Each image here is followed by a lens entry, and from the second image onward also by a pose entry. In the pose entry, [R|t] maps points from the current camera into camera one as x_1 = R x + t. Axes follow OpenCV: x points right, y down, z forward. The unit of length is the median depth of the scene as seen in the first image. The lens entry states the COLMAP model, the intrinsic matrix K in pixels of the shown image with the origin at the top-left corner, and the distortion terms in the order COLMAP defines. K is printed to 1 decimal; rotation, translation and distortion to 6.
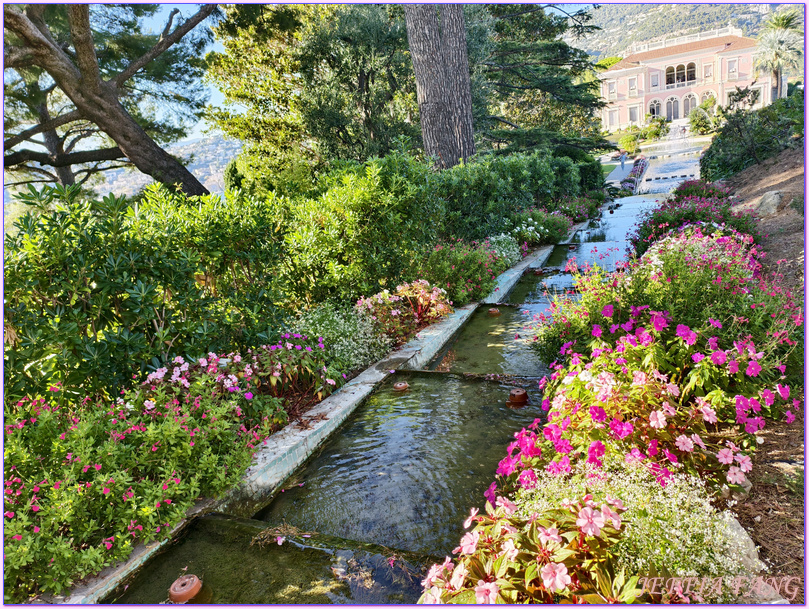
lens RADIAL K [[544.9, 0, 409.9], [0, 544.9, 305.6], [0, 0, 1]] dist [0.008529, -0.006701]
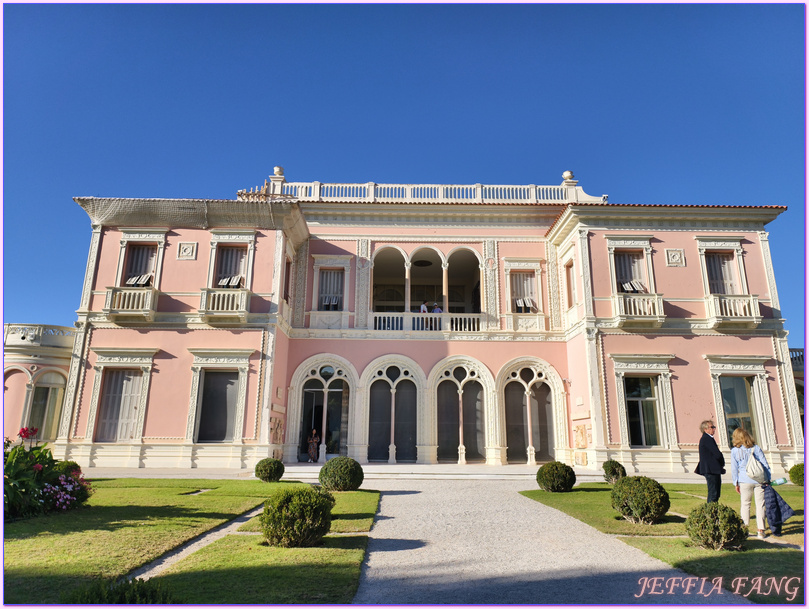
lens RADIAL K [[544.9, 0, 398.7], [0, 544.9, 300.9], [0, 0, 1]] dist [0.008529, -0.006701]
pose [[0.896207, 0.253662, 0.363961, 0.400491], [-0.033030, 0.856282, -0.515452, -0.291579], [-0.442404, 0.449930, 0.775784, 0.826120]]
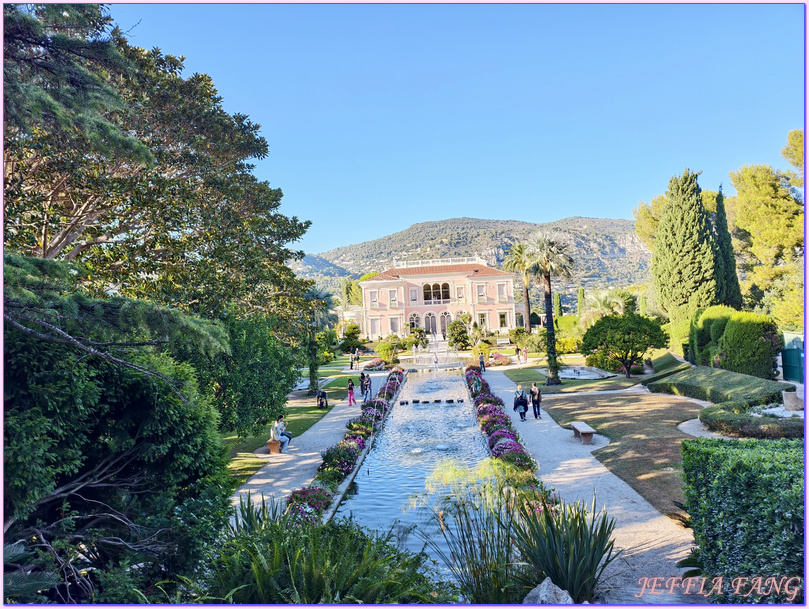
lens RADIAL K [[544.9, 0, 402.9], [0, 544.9, 307.2], [0, 0, 1]] dist [0.008529, -0.006701]
pose [[0.924860, 0.116902, 0.361895, 0.072853], [0.018337, 0.936770, -0.349465, -0.043408], [-0.379866, 0.329842, 0.864237, 0.154532]]
